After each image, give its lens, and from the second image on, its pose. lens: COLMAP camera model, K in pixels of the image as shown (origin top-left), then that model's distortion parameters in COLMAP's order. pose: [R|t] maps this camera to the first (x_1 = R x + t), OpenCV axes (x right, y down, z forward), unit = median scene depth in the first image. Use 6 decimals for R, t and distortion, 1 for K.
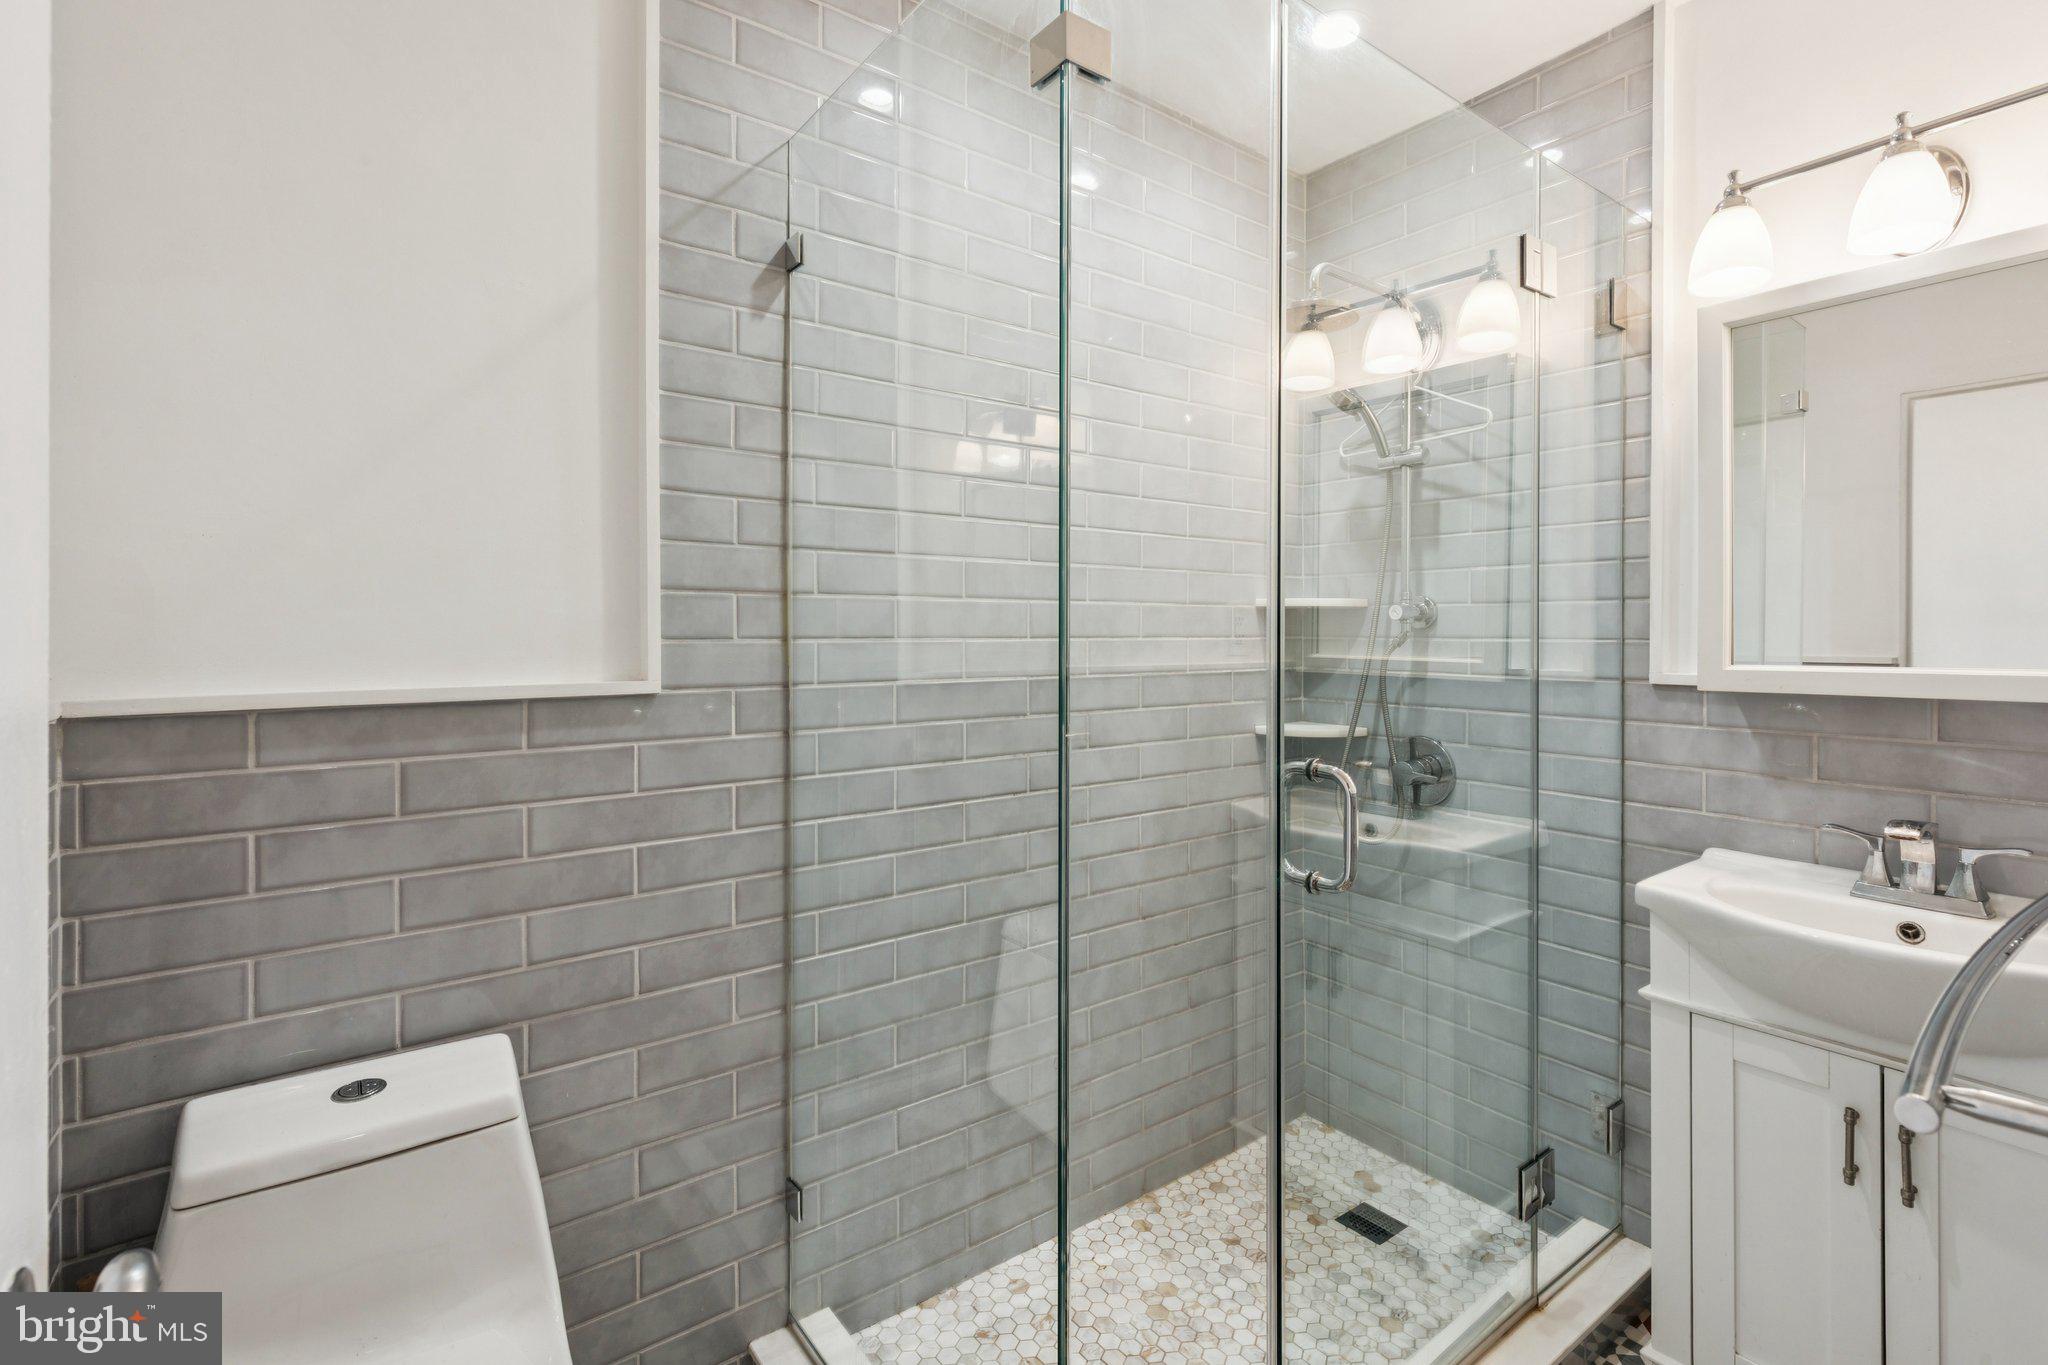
lens RADIAL K [[919.6, 0, 1022.1], [0, 919.6, 680.0], [0, 0, 1]] dist [0.008533, -0.000414]
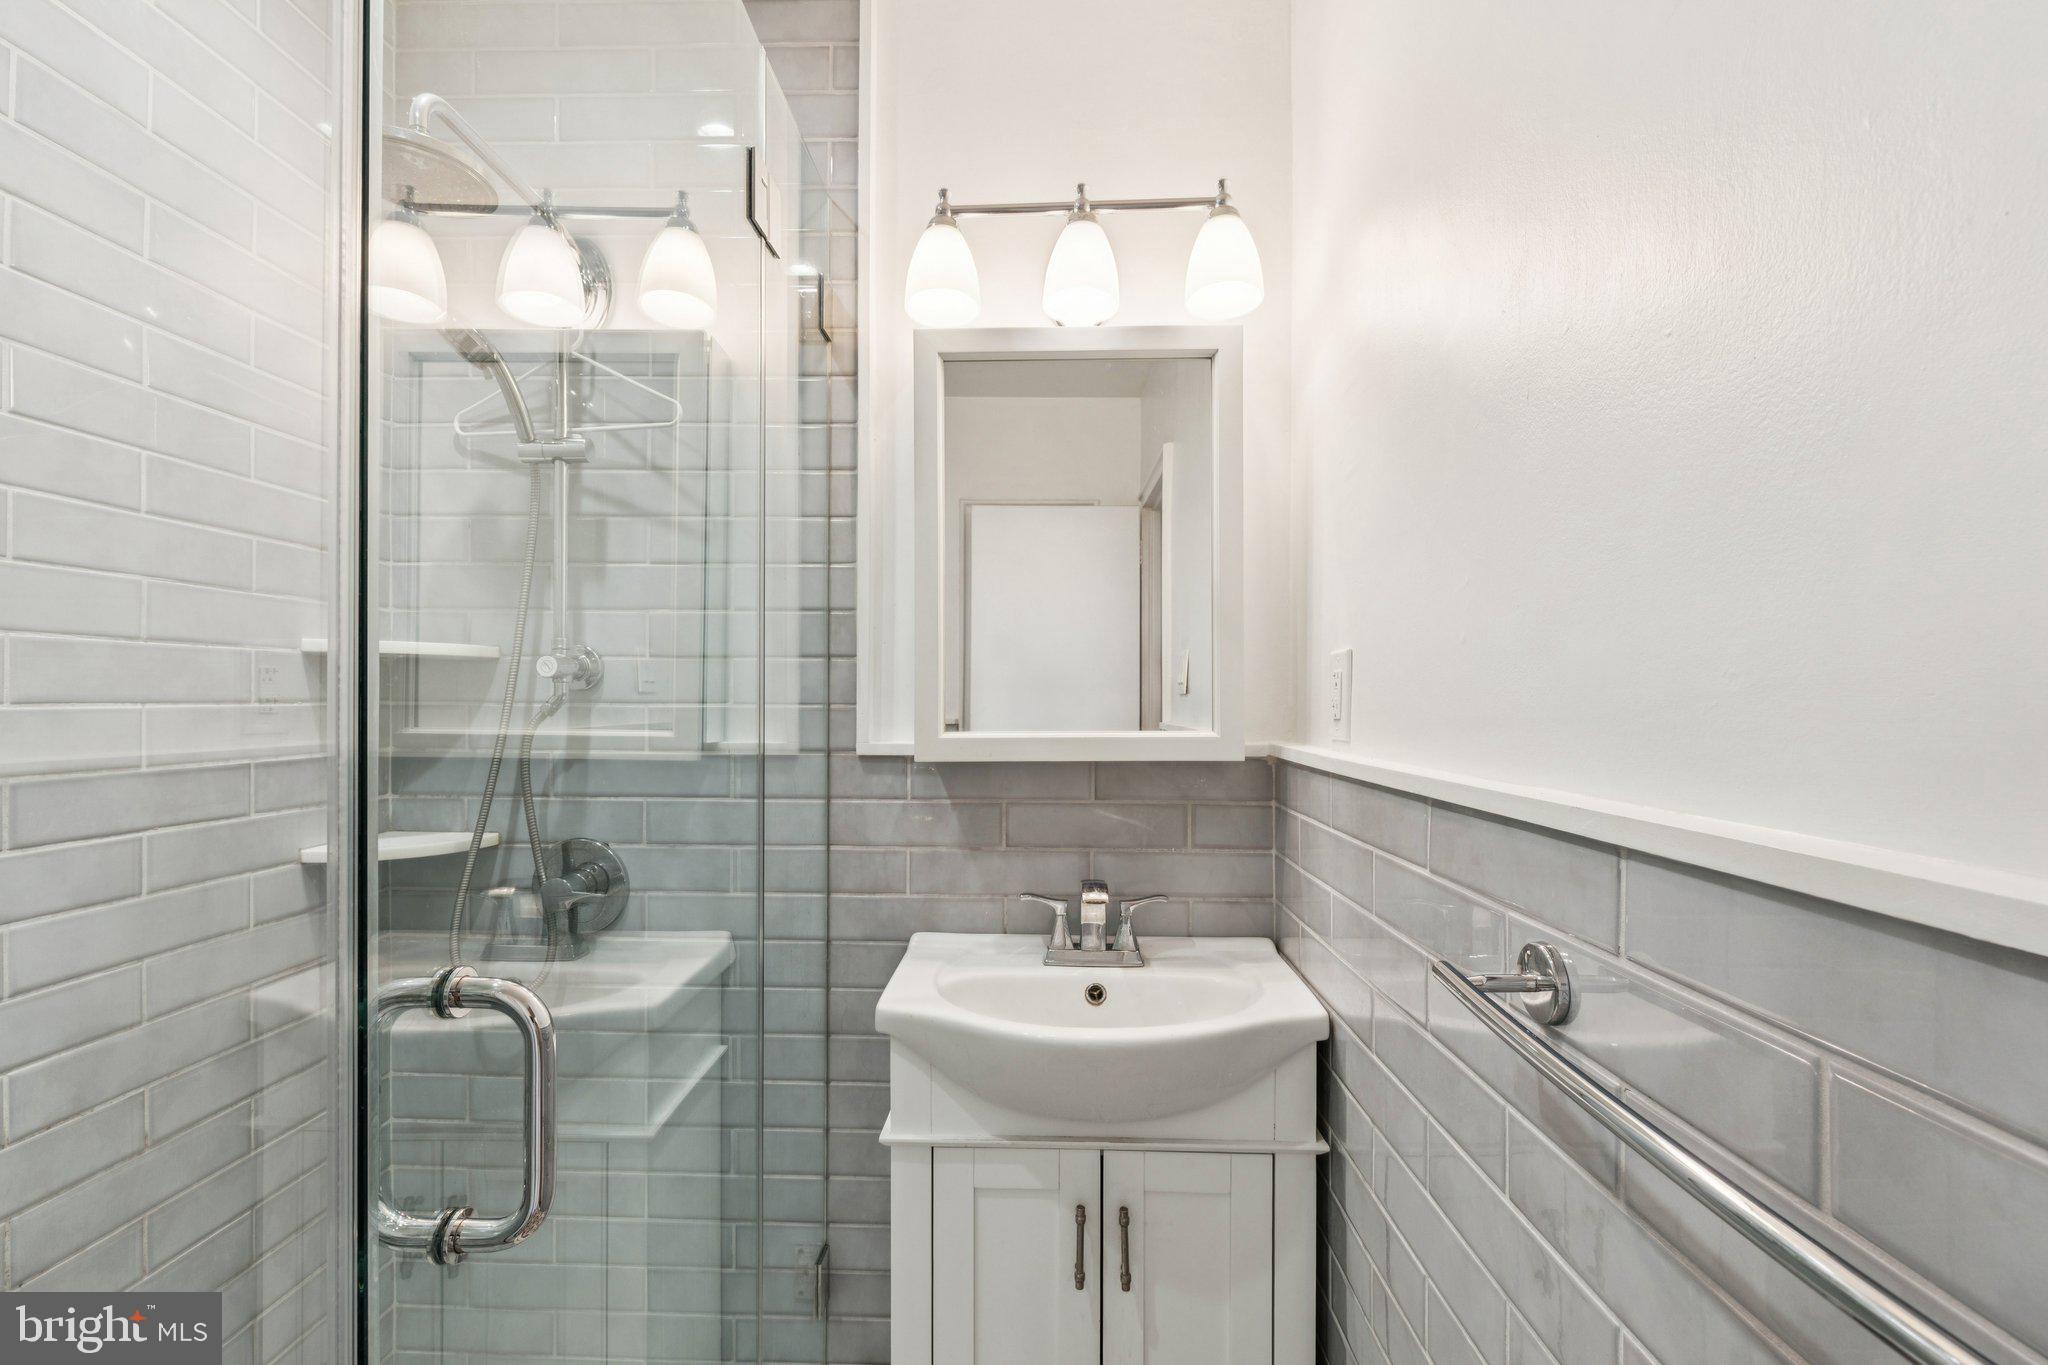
lens RADIAL K [[933.6, 0, 1024.4], [0, 933.6, 679.2], [0, 0, 1]] dist [0.001706, -0.000821]
pose [[0.616608, 0.014967, 0.787128, 0.080800], [0.038616, 0.998041, -0.049227, -0.017039], [-0.786323, 0.060749, 0.614822, 0.315996]]
